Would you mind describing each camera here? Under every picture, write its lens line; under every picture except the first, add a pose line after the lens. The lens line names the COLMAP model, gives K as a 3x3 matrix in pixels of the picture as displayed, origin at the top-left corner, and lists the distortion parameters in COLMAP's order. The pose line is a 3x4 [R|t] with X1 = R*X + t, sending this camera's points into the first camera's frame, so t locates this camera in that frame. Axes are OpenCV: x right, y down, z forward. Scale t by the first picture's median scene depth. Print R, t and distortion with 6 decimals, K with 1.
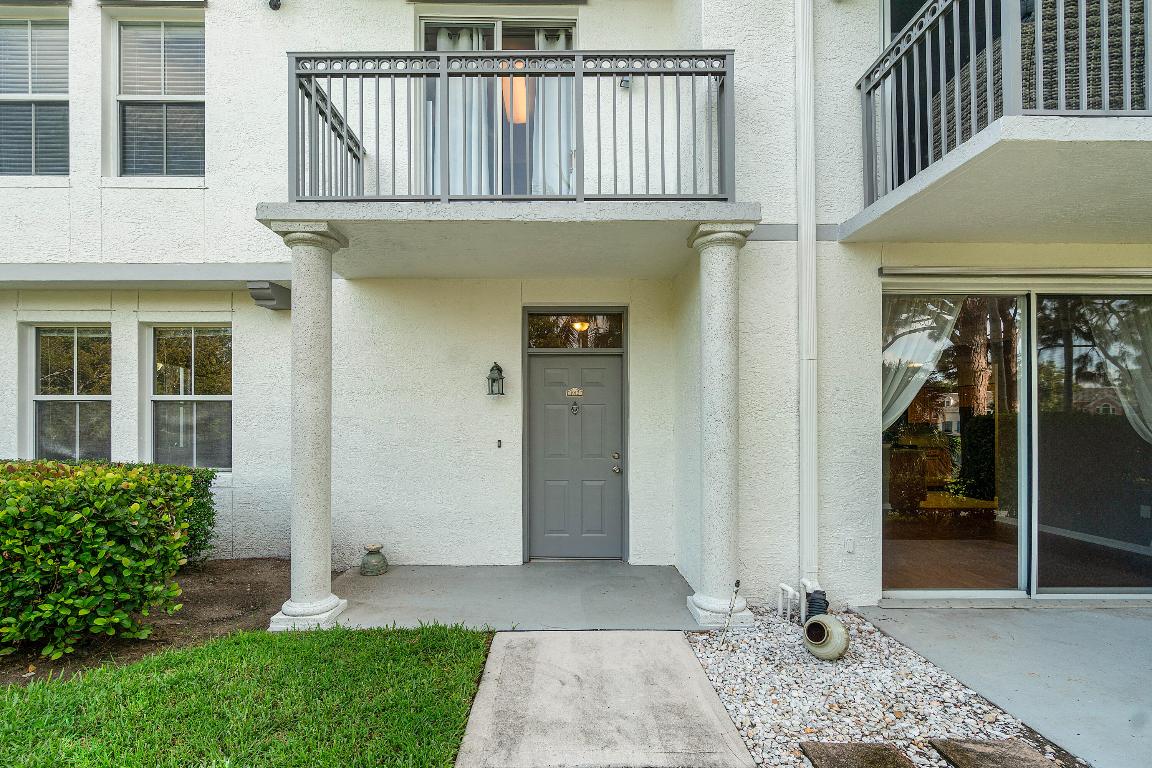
lens RADIAL K [[490.6, 0, 560.0], [0, 490.6, 402.1], [0, 0, 1]] dist [-0.055229, 0.014744]
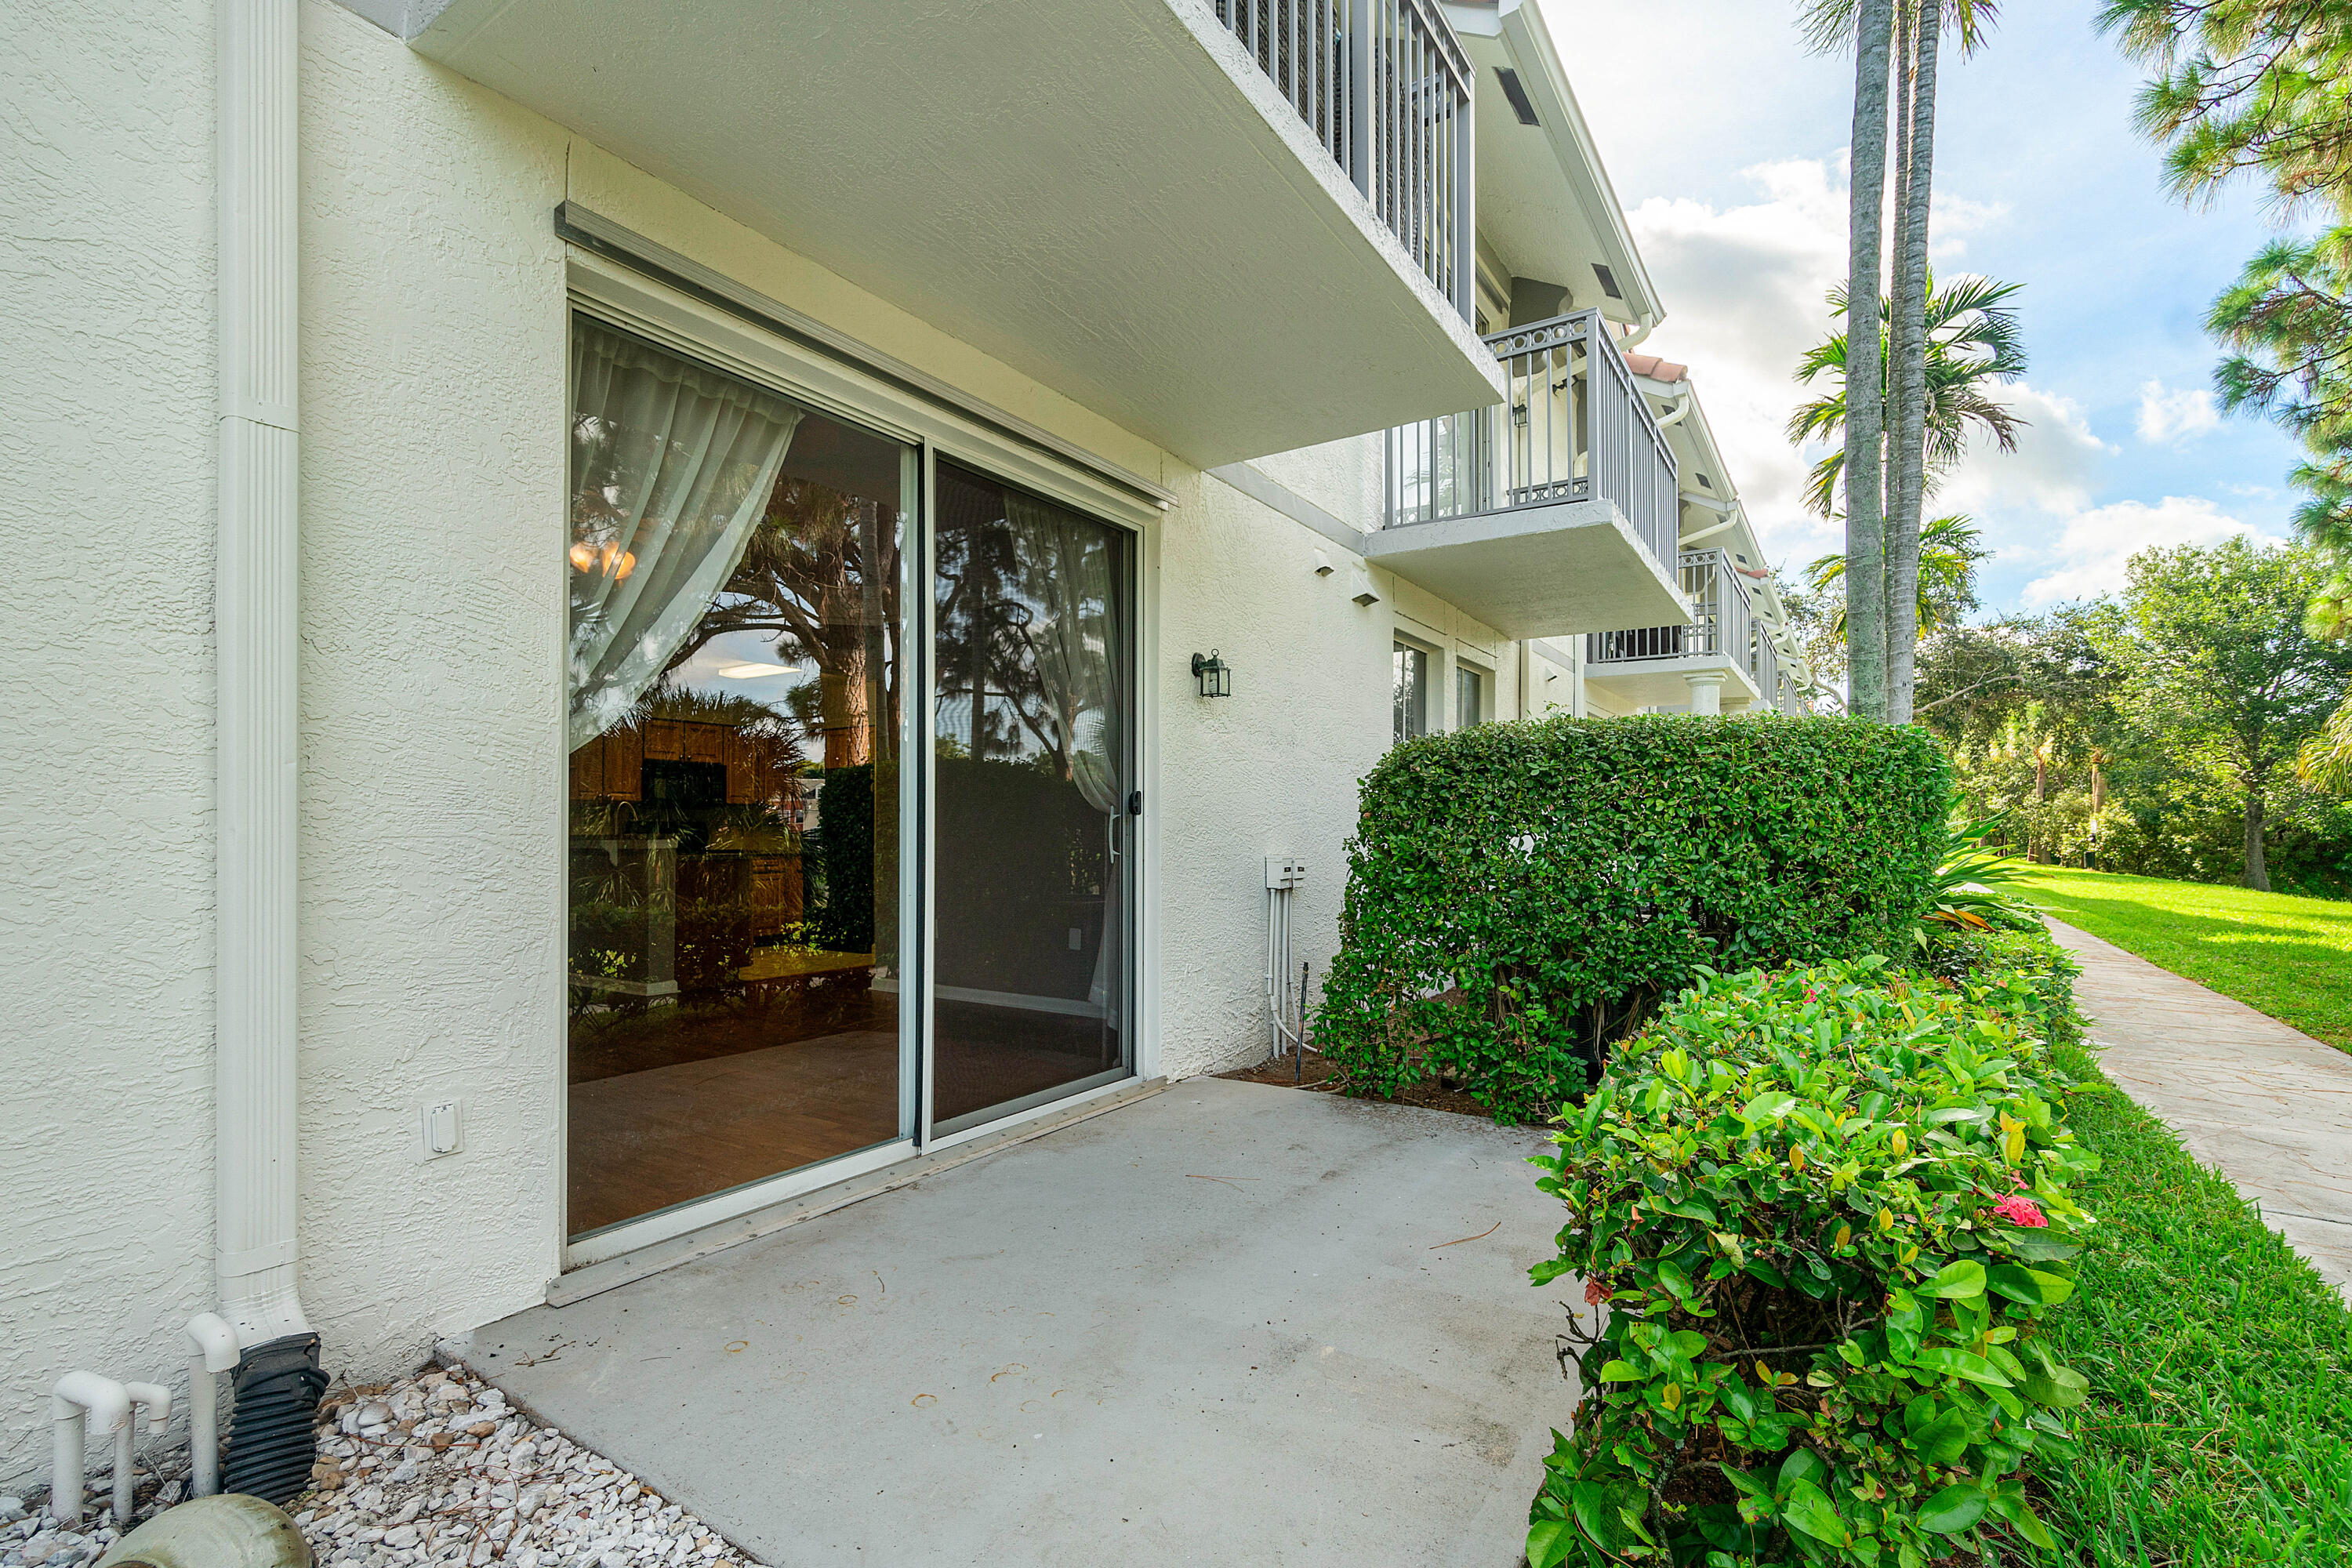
lens RADIAL K [[1097.8, 0, 1150.4], [0, 1097.8, 791.6], [0, 0, 1]] dist [0.006208, 0.000190]
pose [[0.552777, 0.016165, 0.833172, 0.271254], [-0.028752, 0.999587, -0.000318, 0.079483], [-0.832833, -0.023780, 0.553013, 0.270666]]
